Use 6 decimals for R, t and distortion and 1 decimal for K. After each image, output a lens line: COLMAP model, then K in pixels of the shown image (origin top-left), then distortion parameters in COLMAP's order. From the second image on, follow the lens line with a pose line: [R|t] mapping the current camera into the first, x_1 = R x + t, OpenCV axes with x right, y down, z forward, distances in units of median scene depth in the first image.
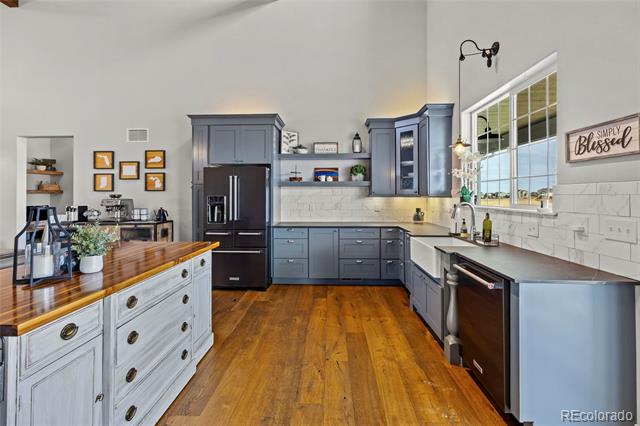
lens RADIAL K [[286.0, 0, 319.8], [0, 286.0, 203.9], [0, 0, 1]] dist [-0.001787, -0.000157]
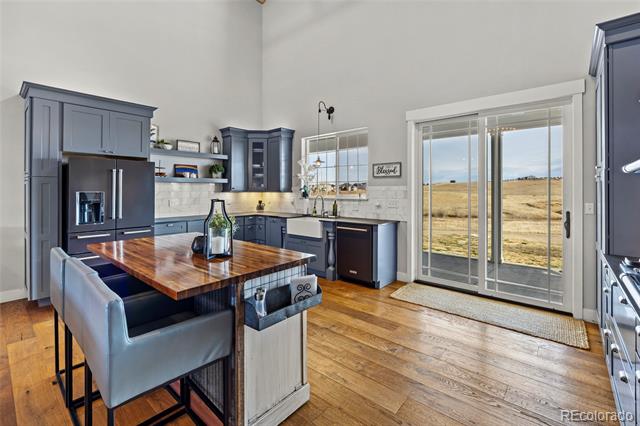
lens RADIAL K [[289.9, 0, 323.5], [0, 289.9, 210.8], [0, 0, 1]] dist [-0.002394, -0.000068]
pose [[0.619051, -0.053912, 0.783498, -0.597876], [0.022640, 0.998451, 0.050815, 0.001107], [-0.785024, -0.013718, 0.619313, -0.073375]]
